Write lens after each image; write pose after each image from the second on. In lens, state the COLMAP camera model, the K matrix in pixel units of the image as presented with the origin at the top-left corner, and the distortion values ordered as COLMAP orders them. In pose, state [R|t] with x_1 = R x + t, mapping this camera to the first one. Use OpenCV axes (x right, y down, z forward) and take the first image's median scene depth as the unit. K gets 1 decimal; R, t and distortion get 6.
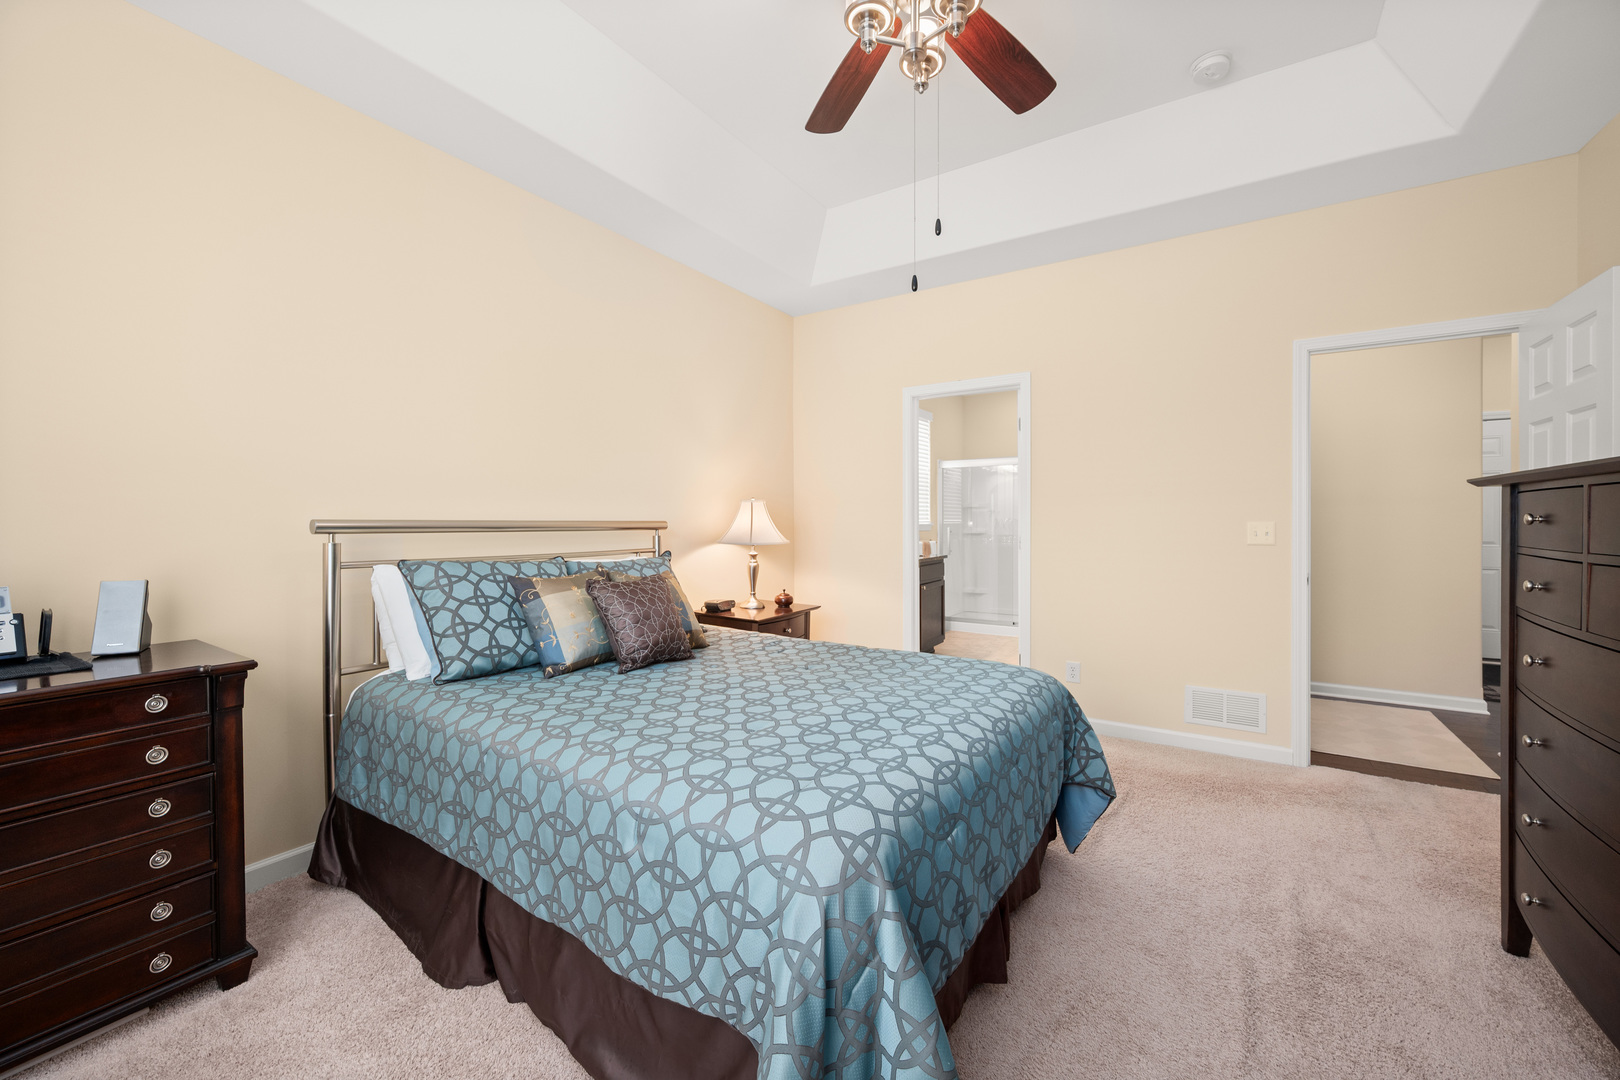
lens RADIAL K [[634.8, 0, 813.1], [0, 634.8, 531.0], [0, 0, 1]] dist [0.001773, -0.000060]
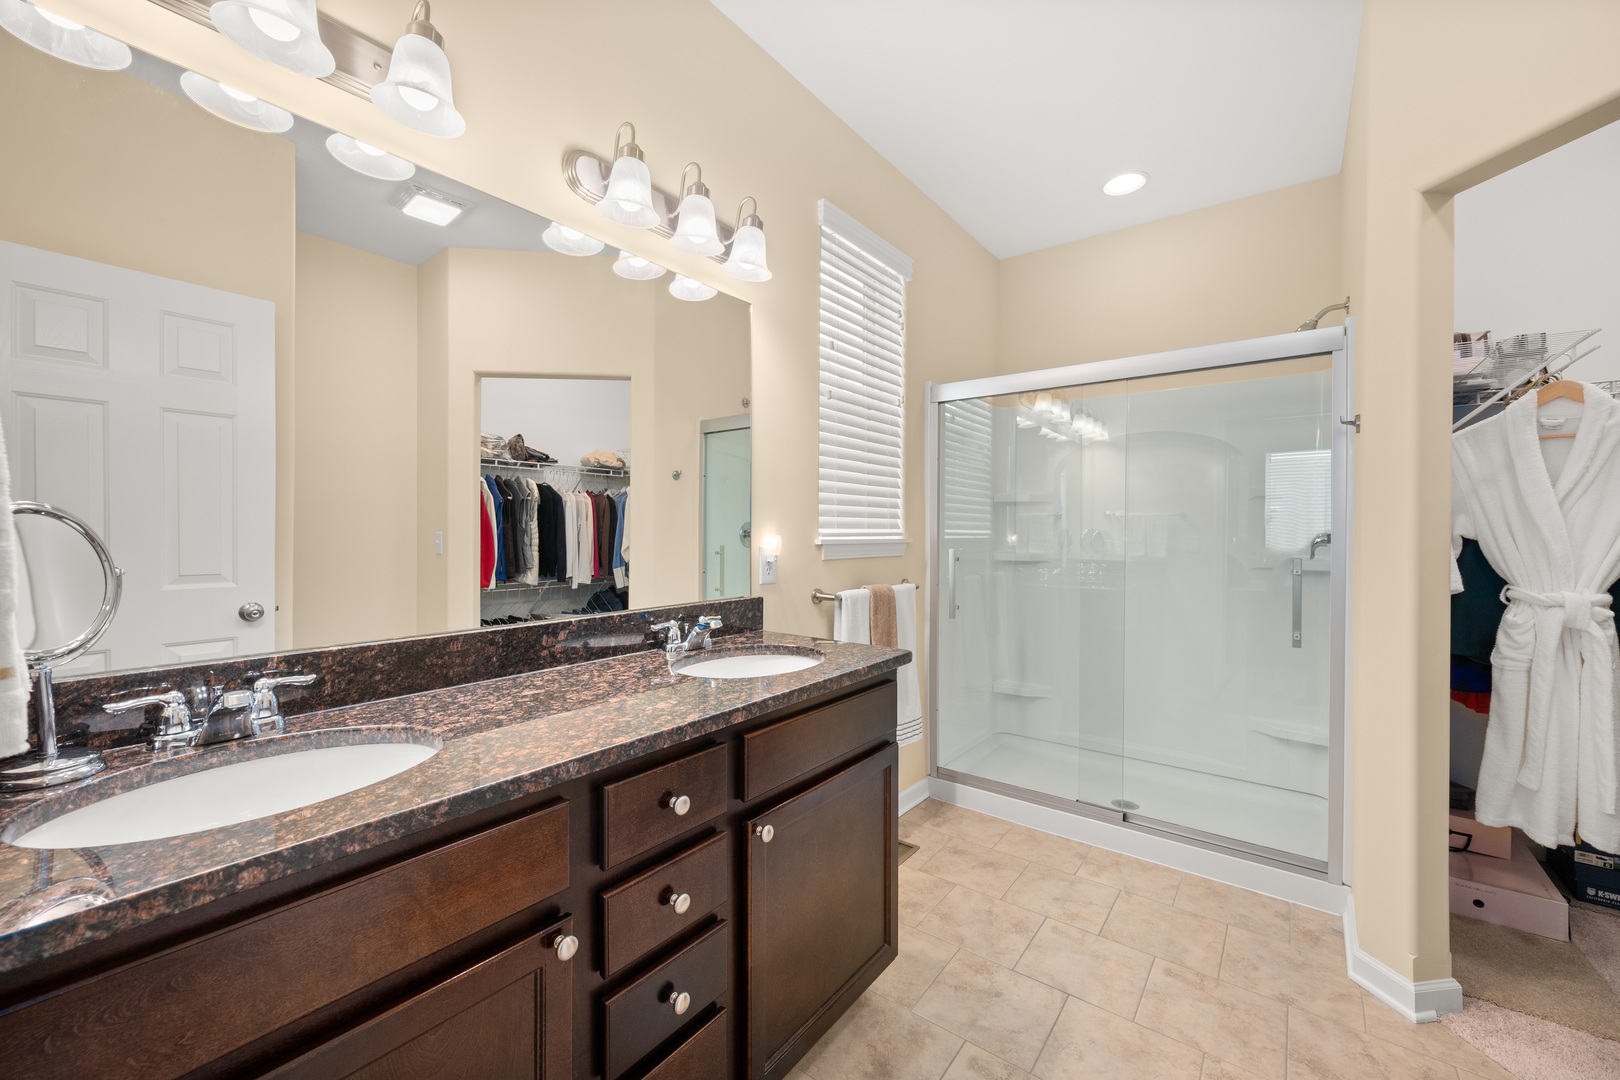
lens RADIAL K [[645.3, 0, 810.0], [0, 645.3, 540.0], [0, 0, 1]] dist [-0.000432, -0.000082]
pose [[0.996673, 0.007751, -0.081135, 0.143705], [-0.007947, 0.999966, -0.002089, -0.008730], [0.081116, 0.002727, 0.996701, 0.536918]]
